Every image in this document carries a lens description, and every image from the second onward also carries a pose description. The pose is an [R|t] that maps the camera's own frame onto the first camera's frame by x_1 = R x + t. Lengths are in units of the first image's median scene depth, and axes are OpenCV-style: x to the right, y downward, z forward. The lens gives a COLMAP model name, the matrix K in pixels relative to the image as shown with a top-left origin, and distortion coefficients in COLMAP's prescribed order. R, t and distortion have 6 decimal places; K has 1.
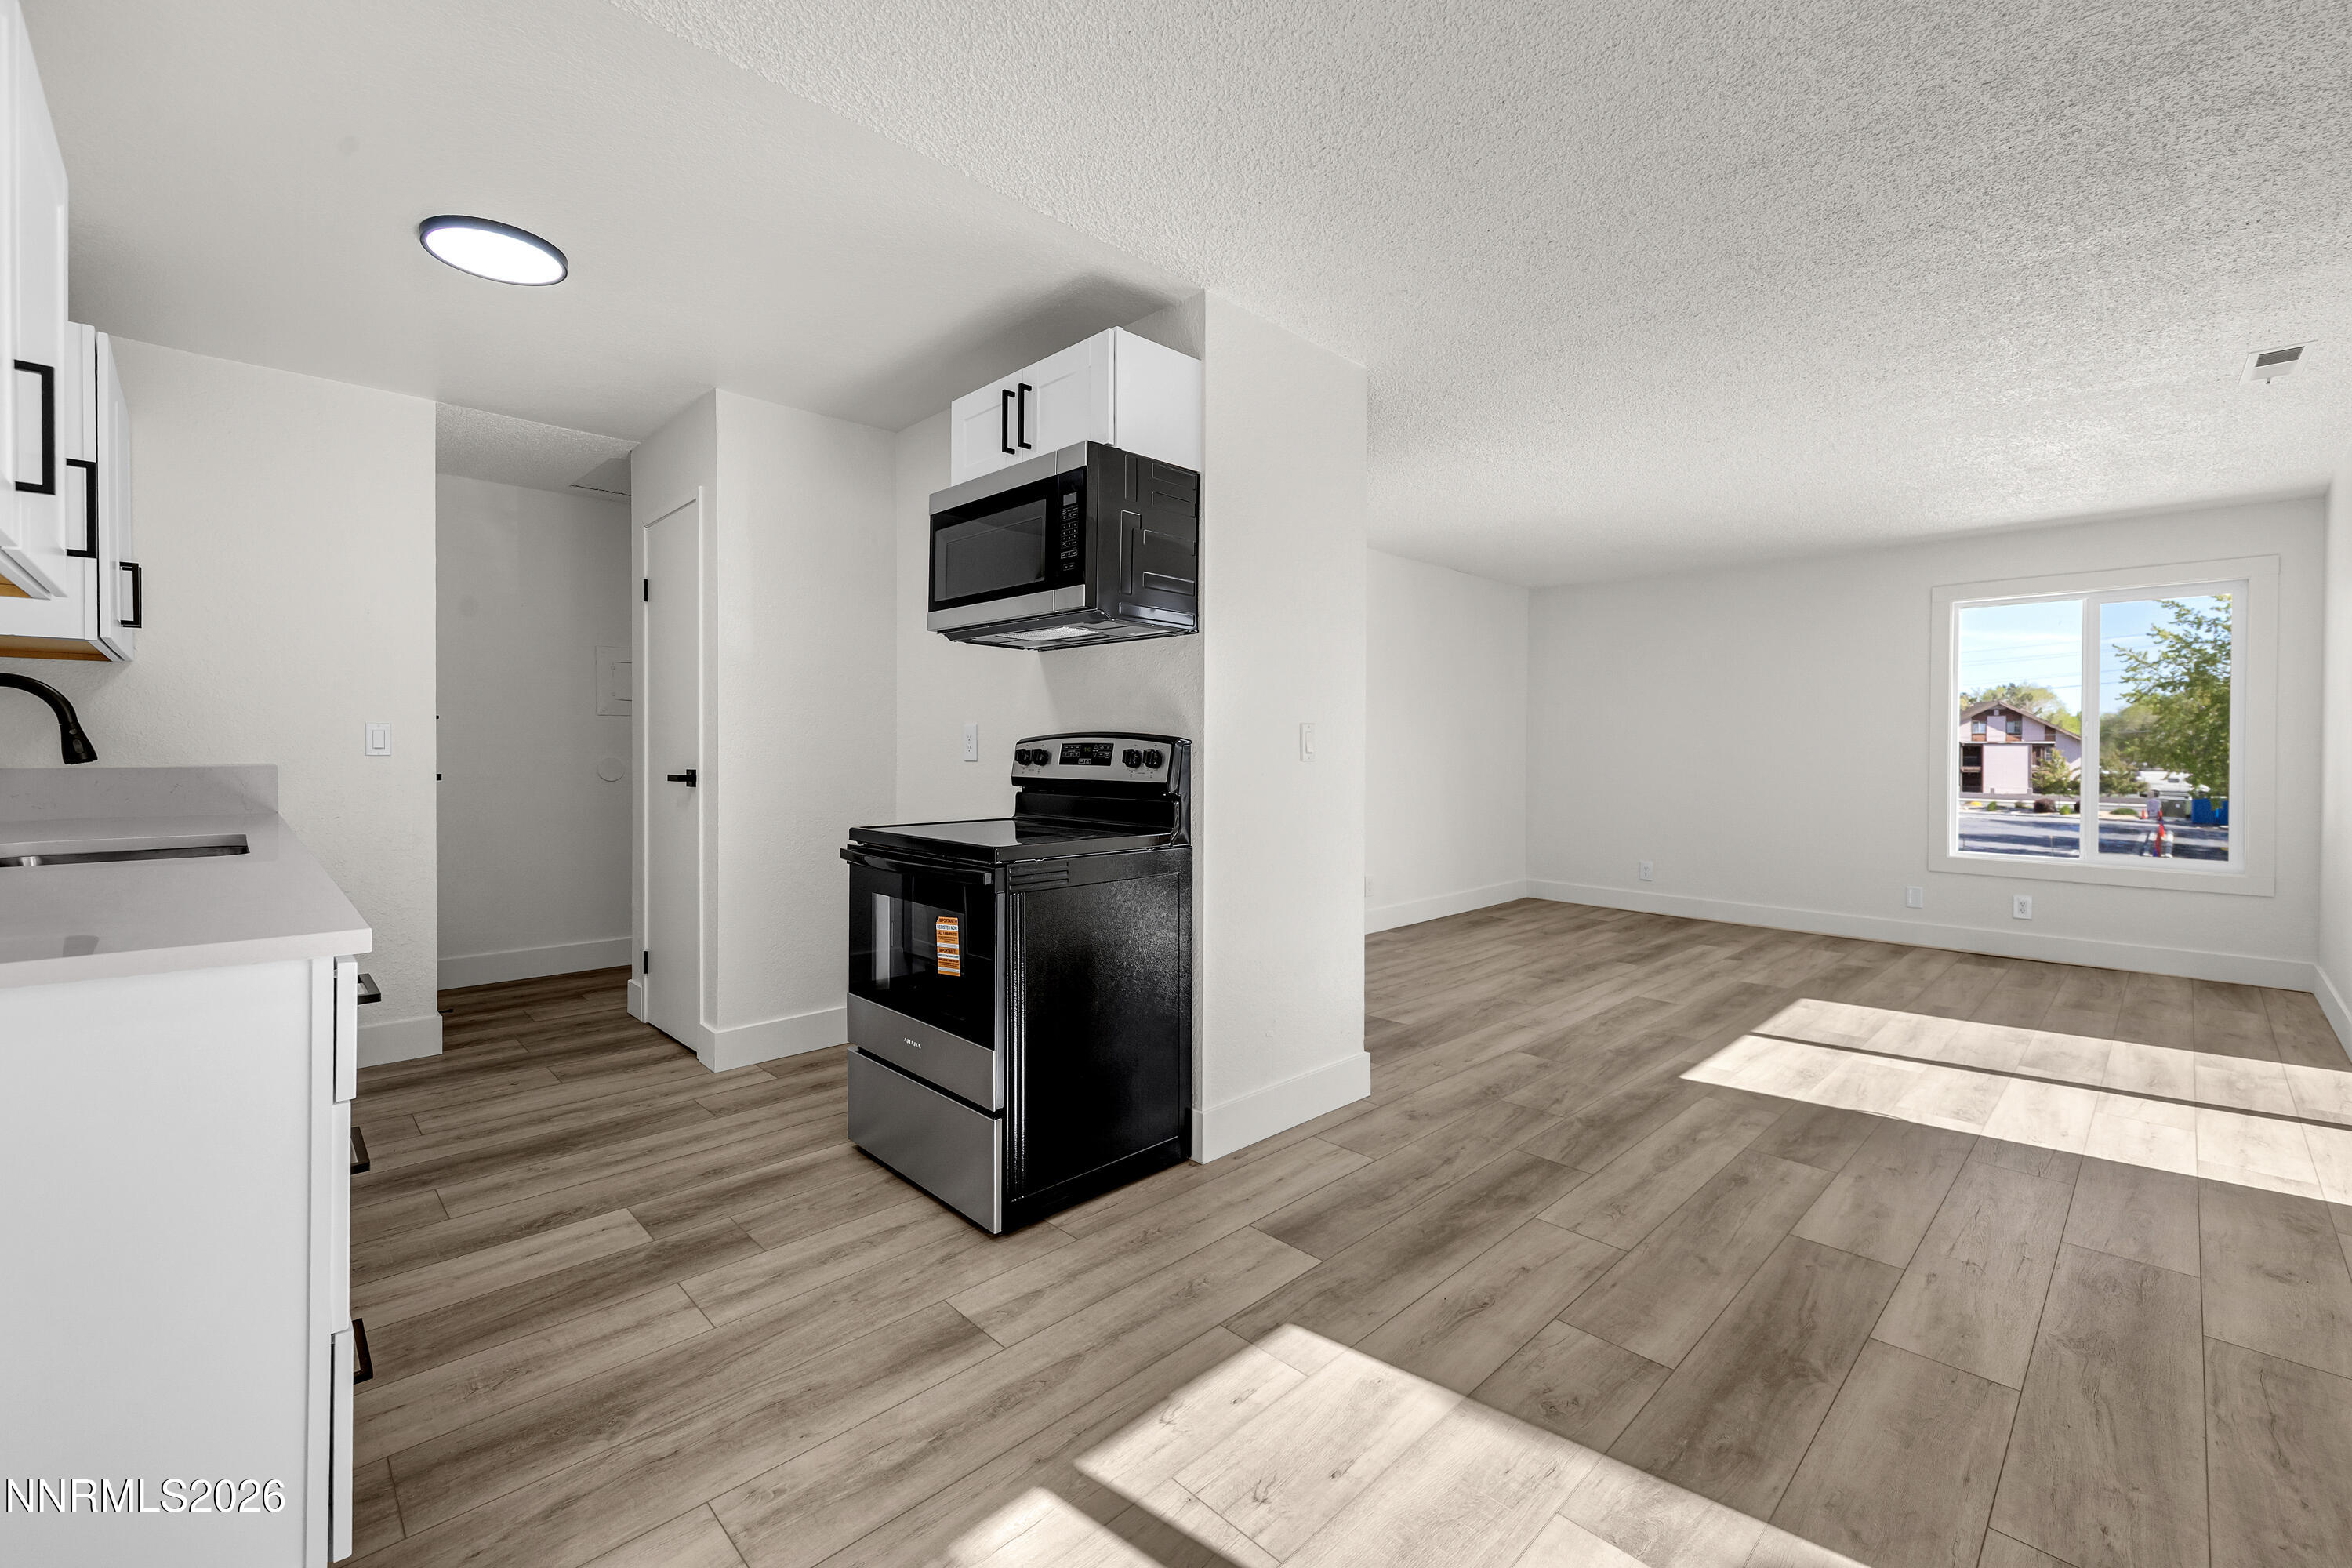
lens RADIAL K [[984.5, 0, 1176.0], [0, 984.5, 760.4], [0, 0, 1]] dist [0.000247, 0.000350]
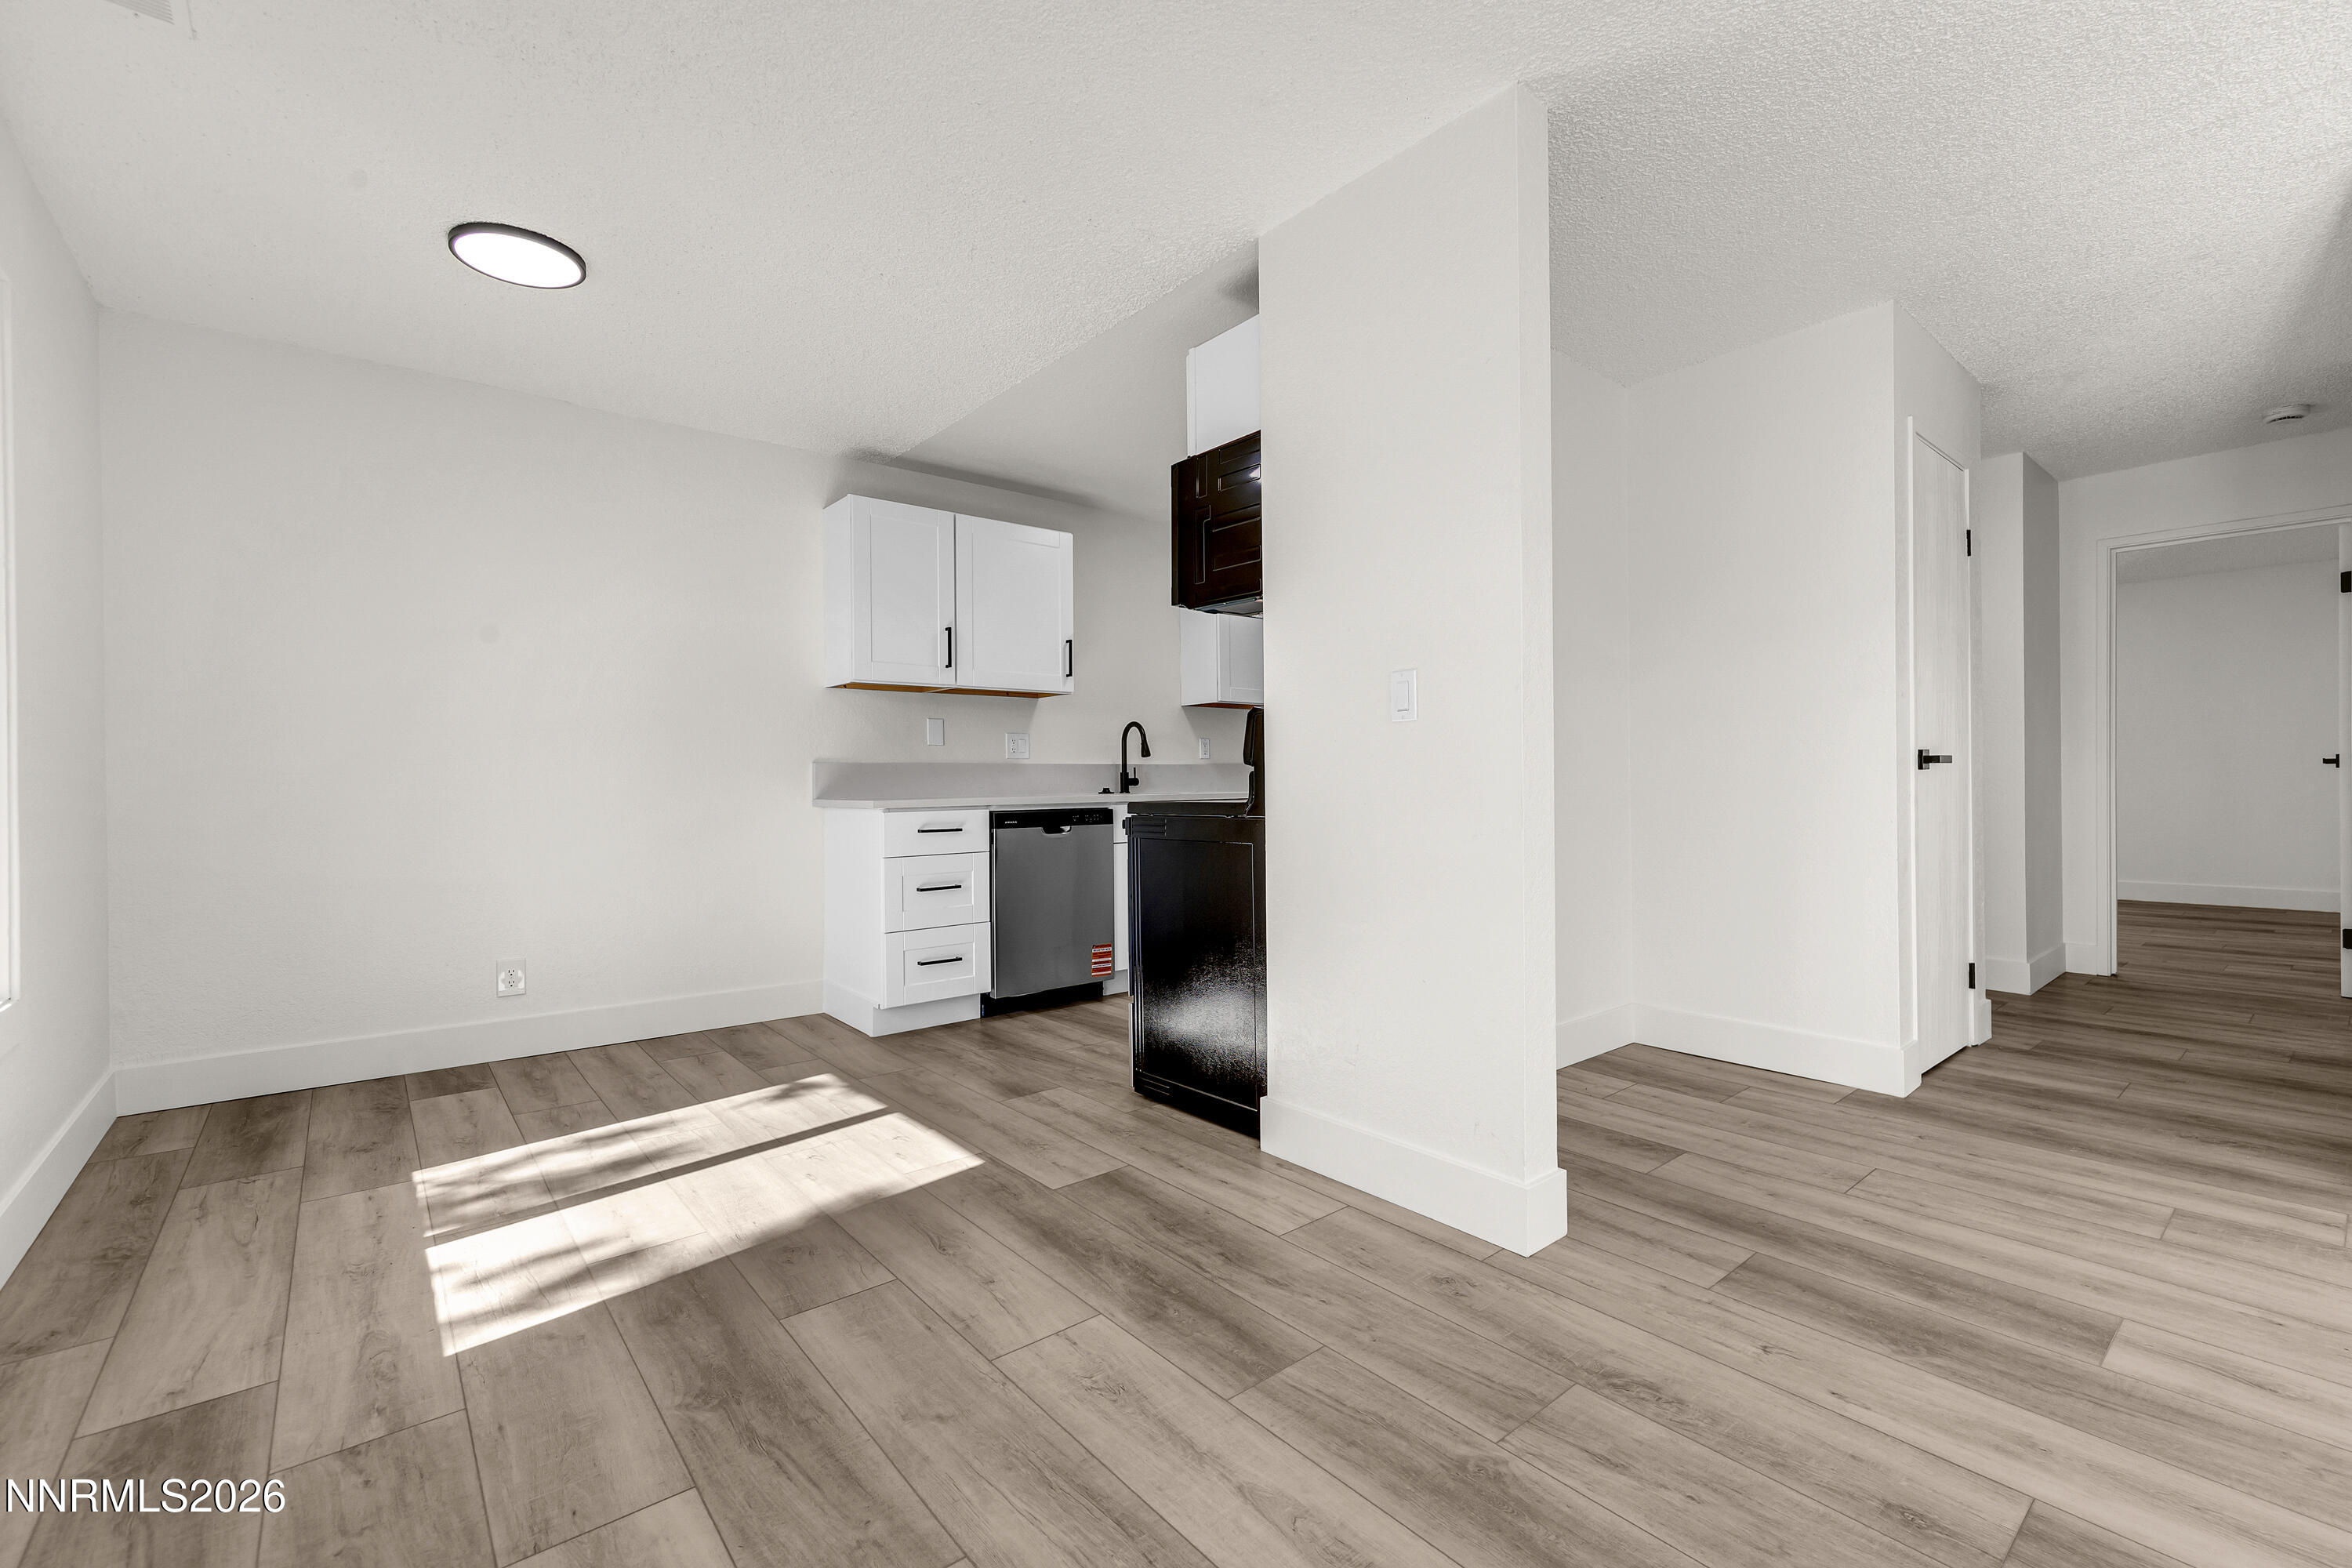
lens RADIAL K [[1006.3, 0, 1210.3], [0, 1006.3, 773.1], [0, 0, 1]] dist [0.003457, -0.000256]
pose [[-0.067857, -0.010796, -0.997637, 0.527633], [-0.002076, 0.999941, -0.010680, 0.028245], [0.997693, 0.001346, -0.067875, 0.530652]]
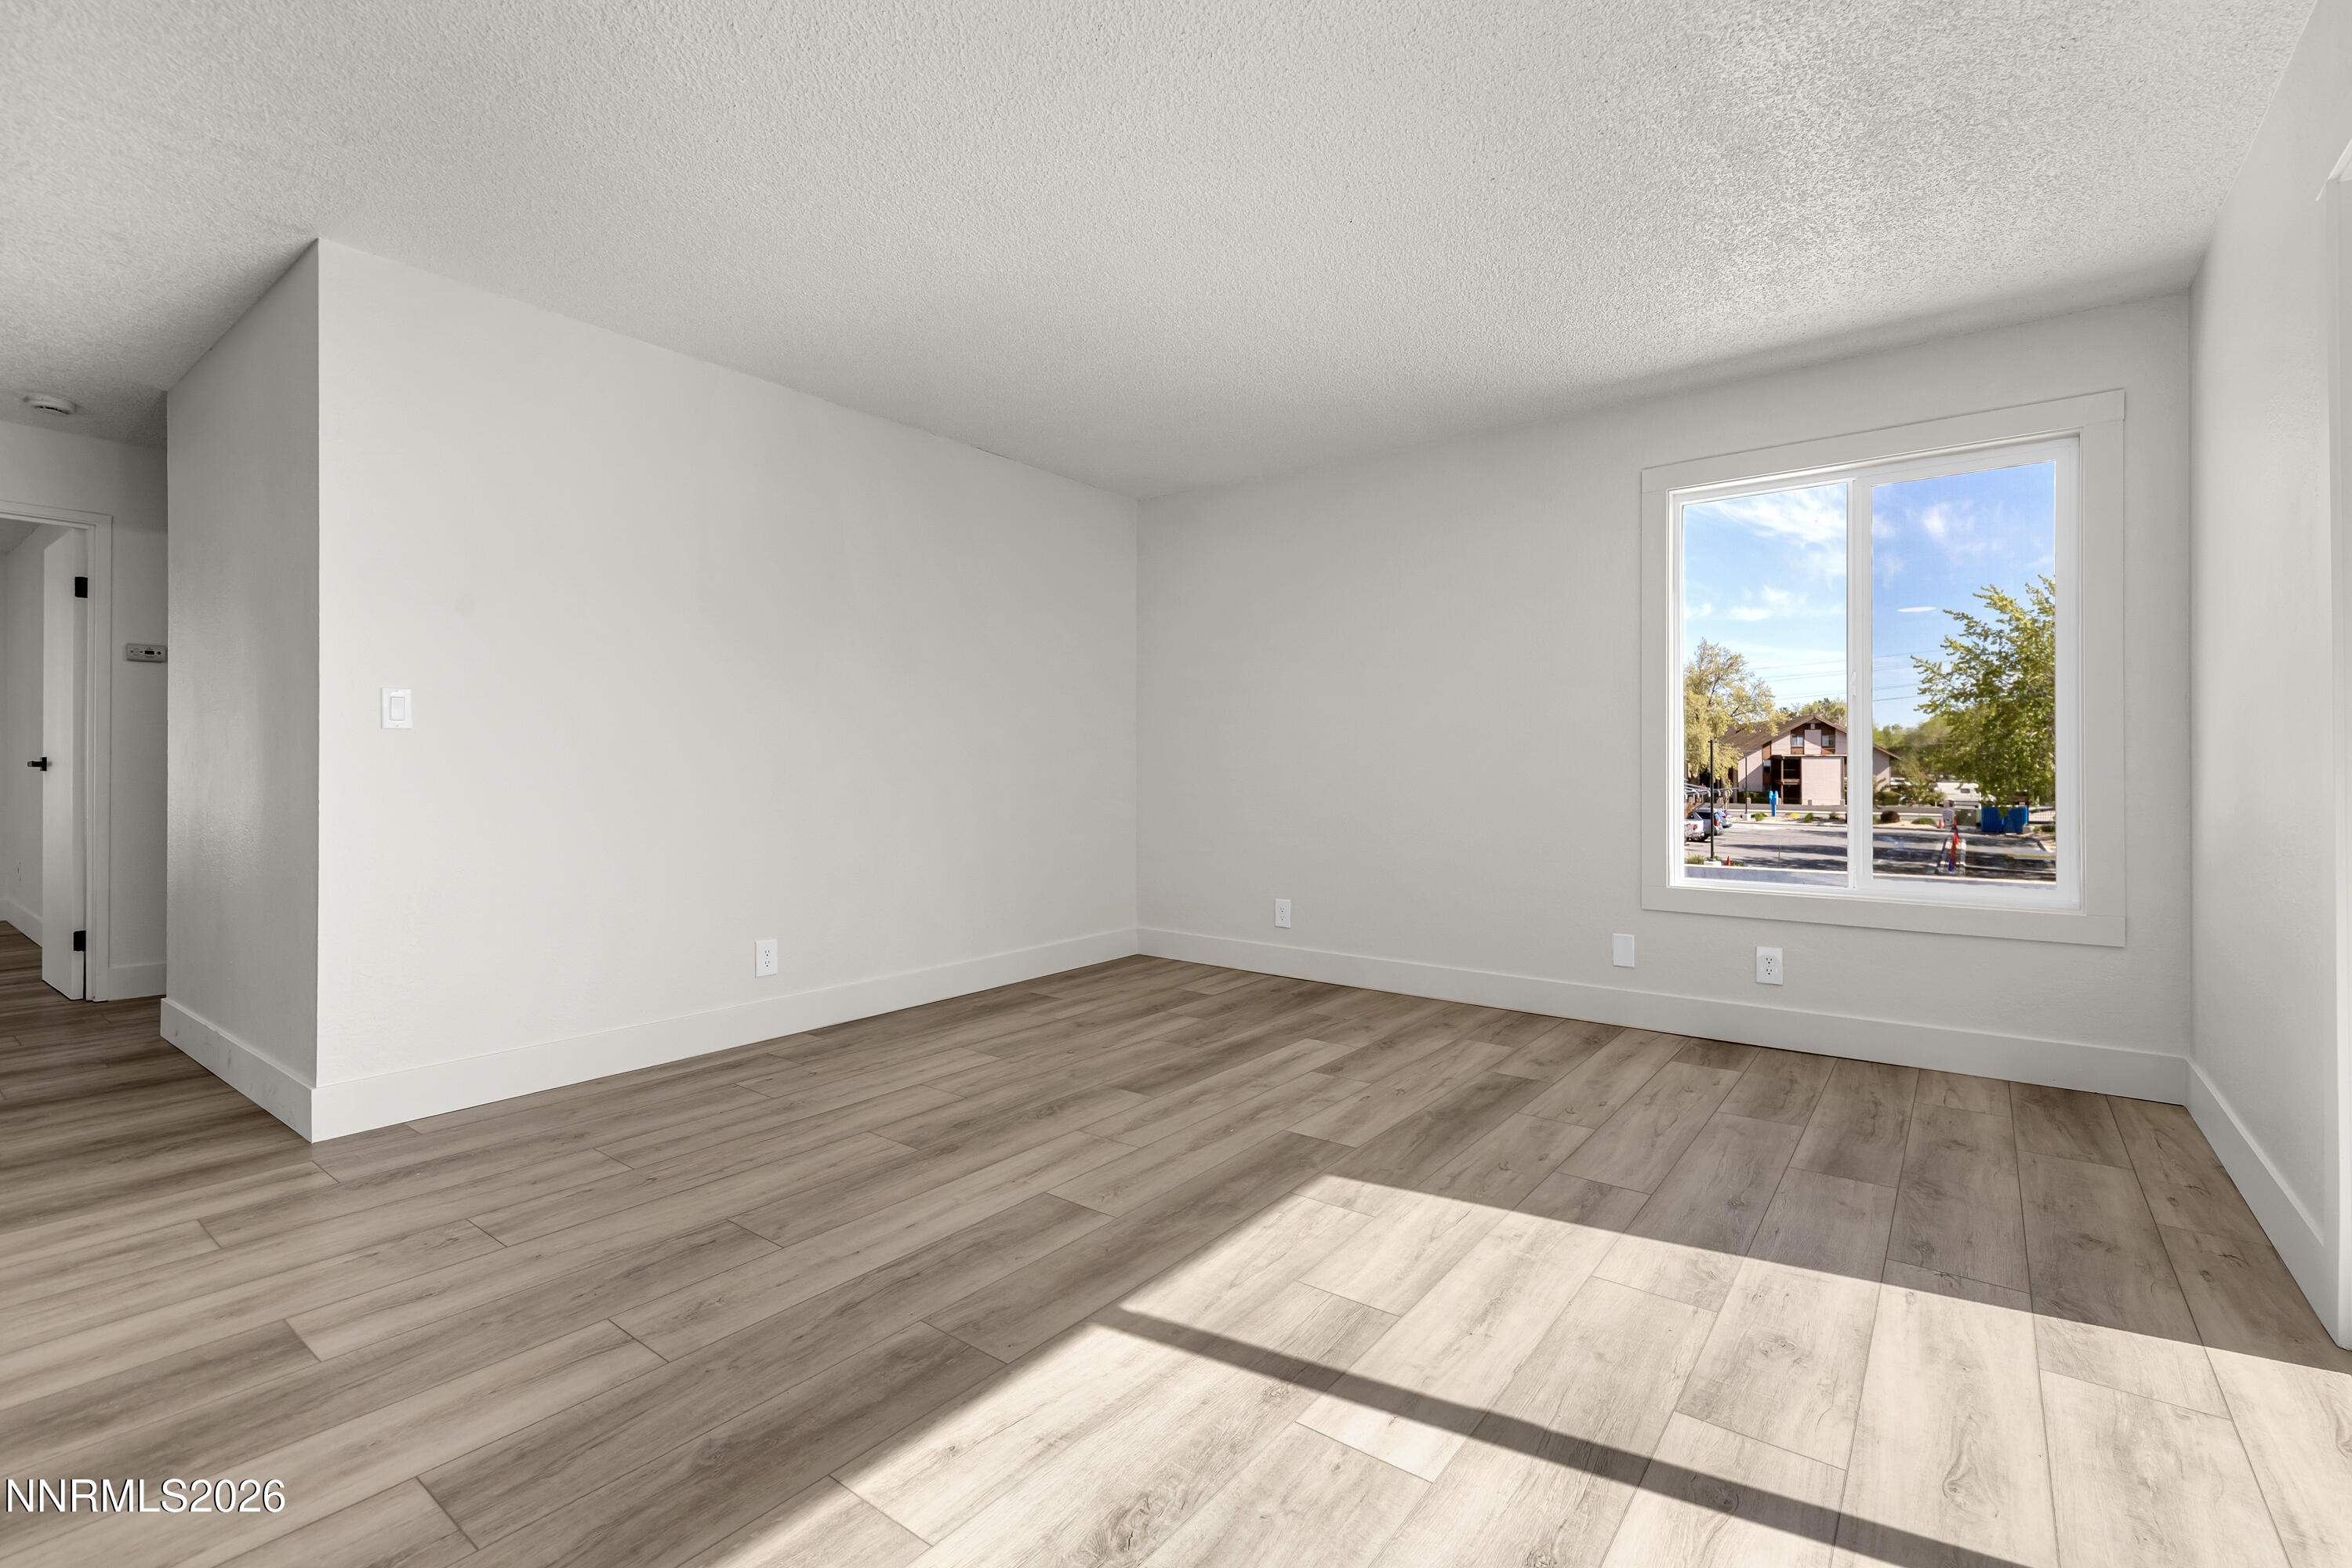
lens RADIAL K [[1006.3, 0, 1210.3], [0, 1006.3, 773.1], [0, 0, 1]] dist [0.003457, -0.000256]
pose [[0.988795, -0.006044, 0.149157, 0.414884], [0.007287, 0.999943, -0.007787, 0.027890], [-0.149102, 0.008787, 0.988783, 0.418488]]
